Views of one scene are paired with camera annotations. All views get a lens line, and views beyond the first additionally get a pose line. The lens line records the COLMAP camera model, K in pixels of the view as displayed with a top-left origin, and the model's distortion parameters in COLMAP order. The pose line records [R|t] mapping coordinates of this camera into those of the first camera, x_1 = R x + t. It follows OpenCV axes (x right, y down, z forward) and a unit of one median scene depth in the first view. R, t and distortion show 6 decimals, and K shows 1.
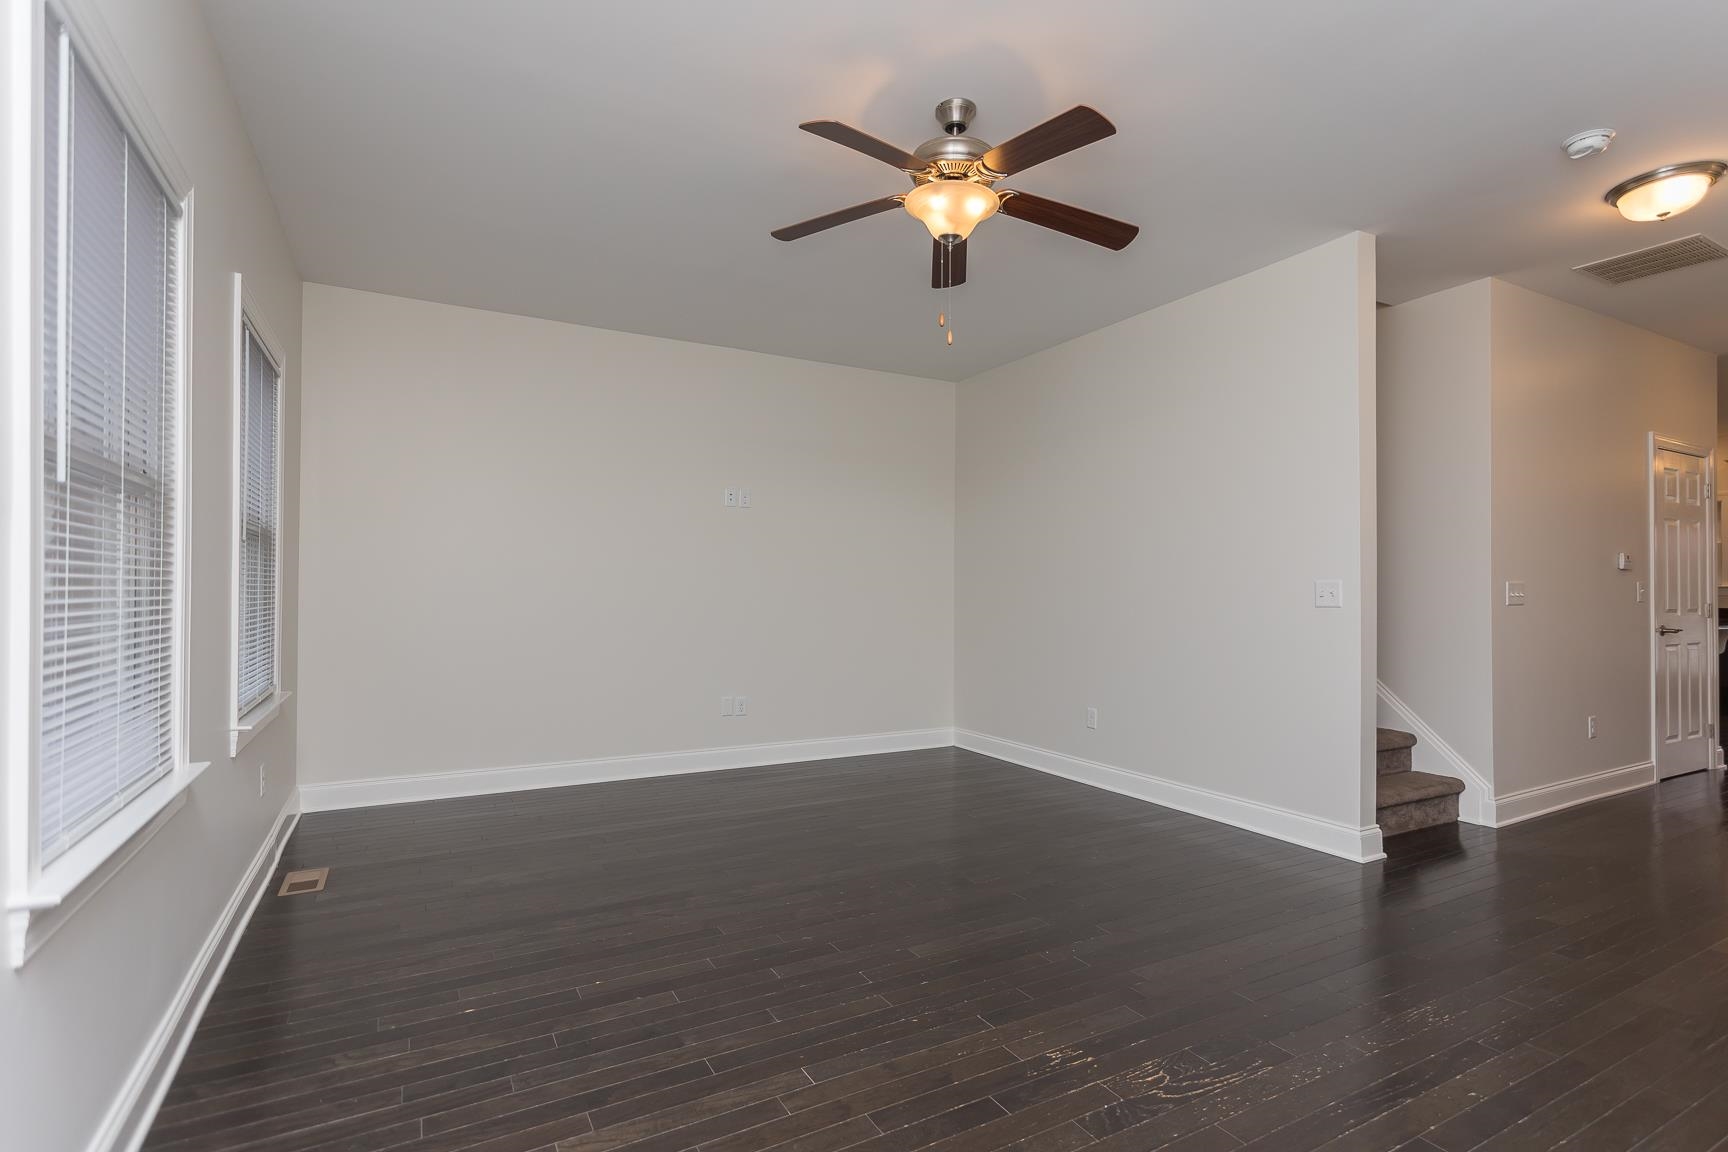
lens RADIAL K [[848.7, 0, 876.3], [0, 848.7, 592.9], [0, 0, 1]] dist [-0.001662, 0.014482]
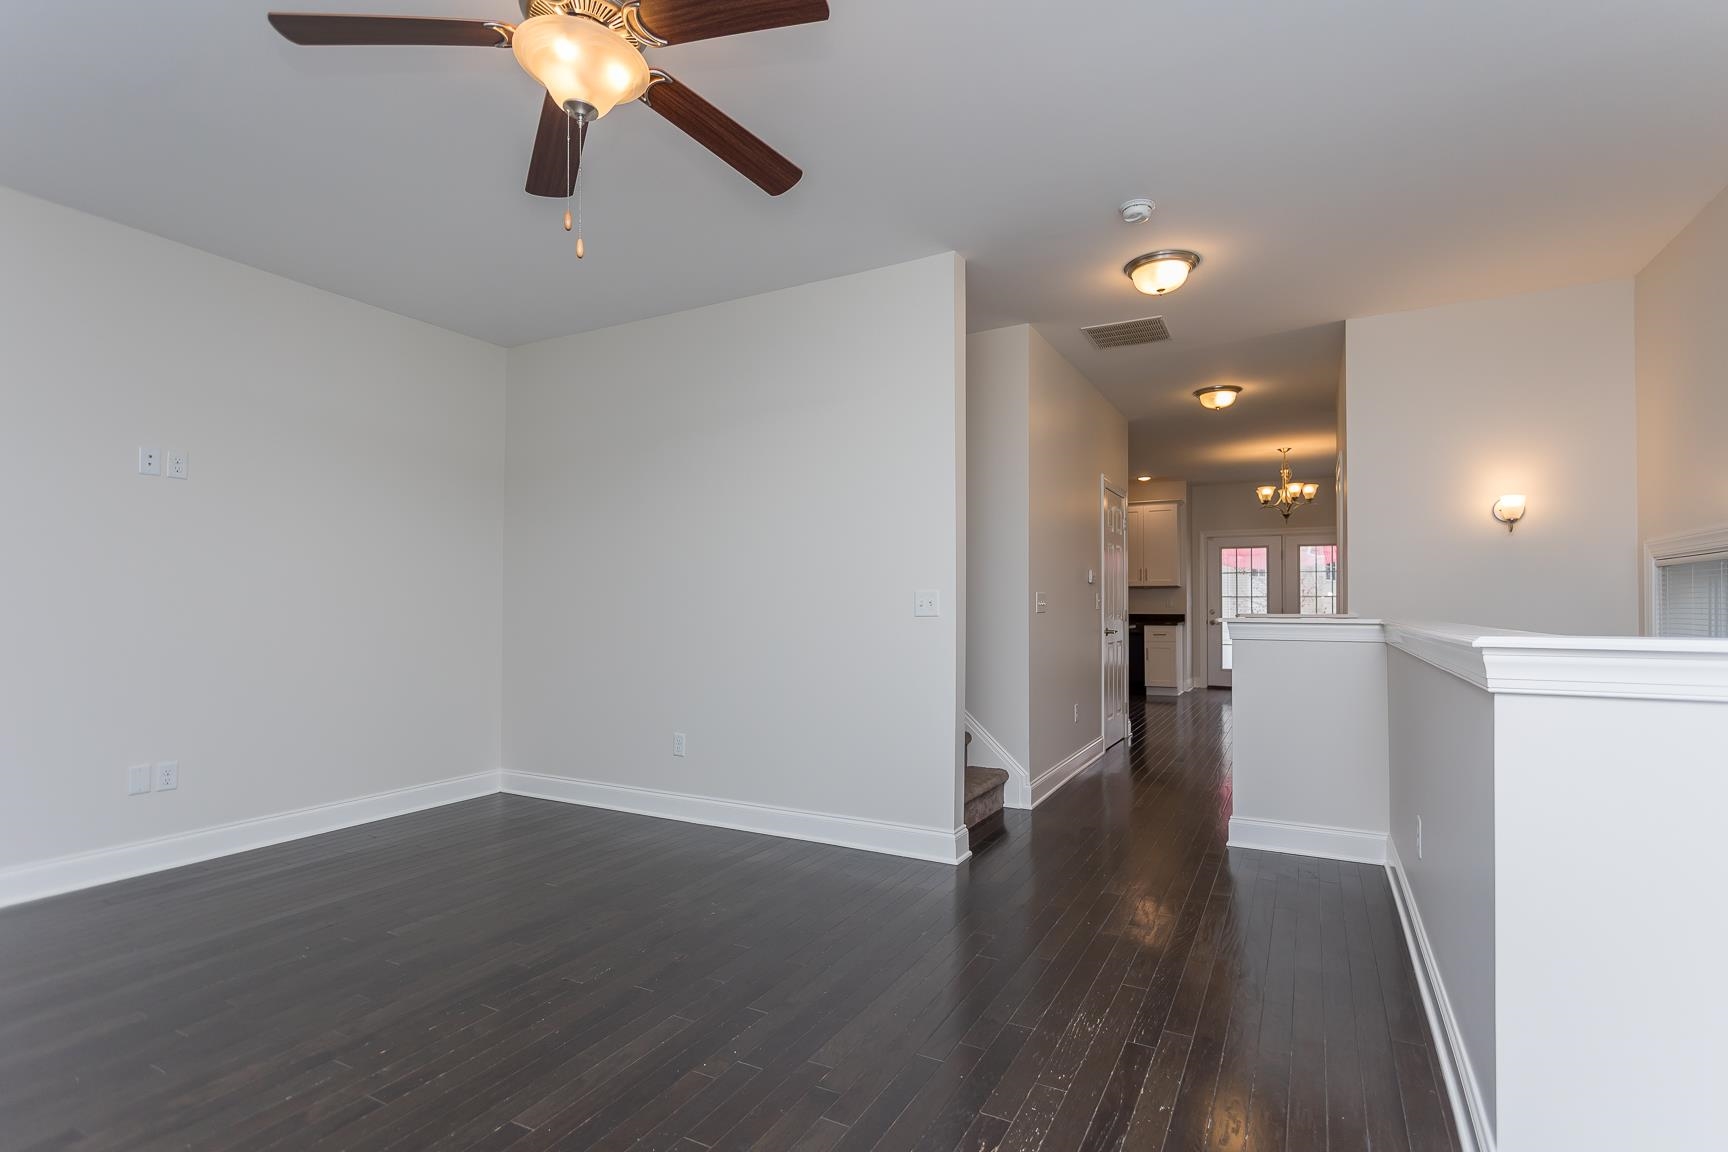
lens RADIAL K [[848.7, 0, 876.3], [0, 848.7, 592.9], [0, 0, 1]] dist [-0.001662, 0.014482]
pose [[0.848520, 0.003075, 0.529154, -0.052985], [0.004625, 0.999902, -0.013227, 0.001887], [-0.529143, 0.013671, 0.848423, 0.171593]]
